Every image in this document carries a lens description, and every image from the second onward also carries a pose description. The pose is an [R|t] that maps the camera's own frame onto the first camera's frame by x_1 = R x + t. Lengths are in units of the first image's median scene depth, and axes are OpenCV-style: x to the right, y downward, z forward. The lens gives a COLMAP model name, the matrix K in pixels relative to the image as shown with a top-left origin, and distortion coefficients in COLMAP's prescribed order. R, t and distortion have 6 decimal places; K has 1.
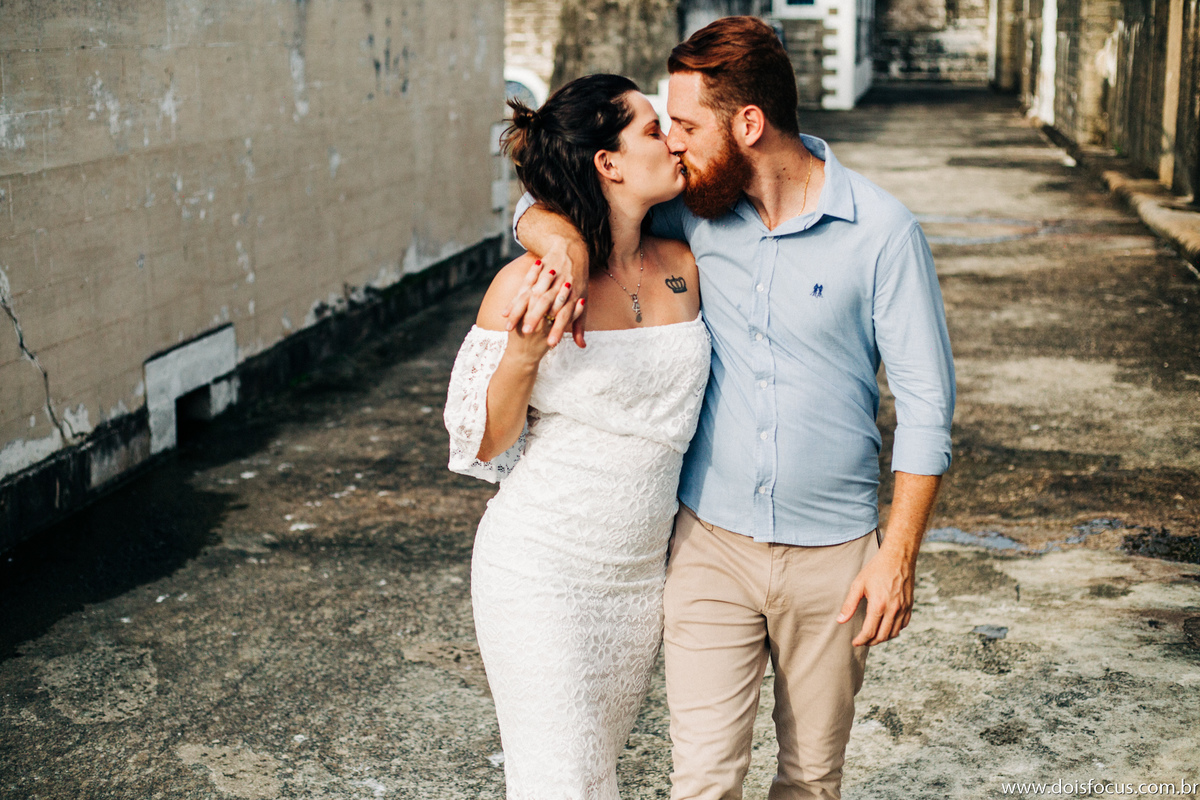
lens RADIAL K [[1831.9, 0, 600.0], [0, 1831.9, 400.0], [0, 0, 1]] dist [-0.096046, 0.047957]
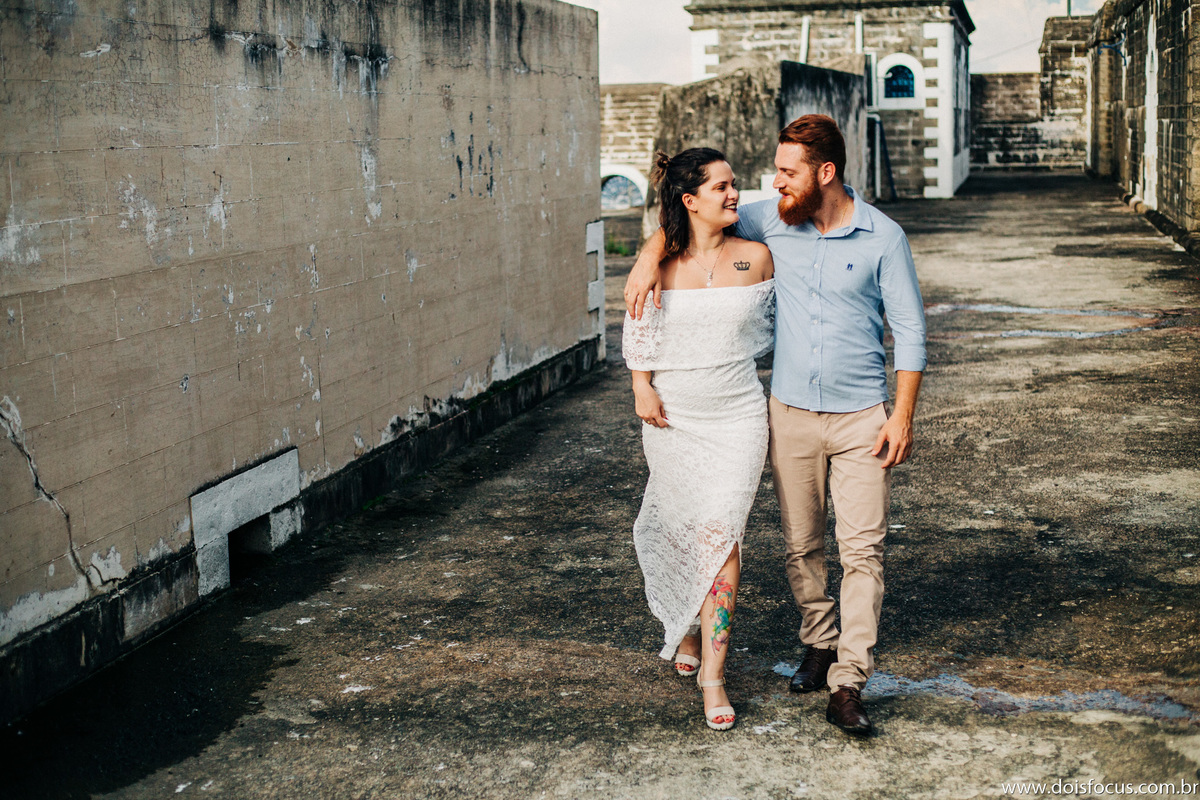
lens RADIAL K [[1831.9, 0, 600.0], [0, 1831.9, 400.0], [0, 0, 1]] dist [-0.096046, 0.047957]
pose [[0.998335, -0.011568, -0.056507, 0.003910], [0.008661, 0.998639, -0.051430, -0.021051], [0.057026, 0.050855, 0.997077, 0.119244]]
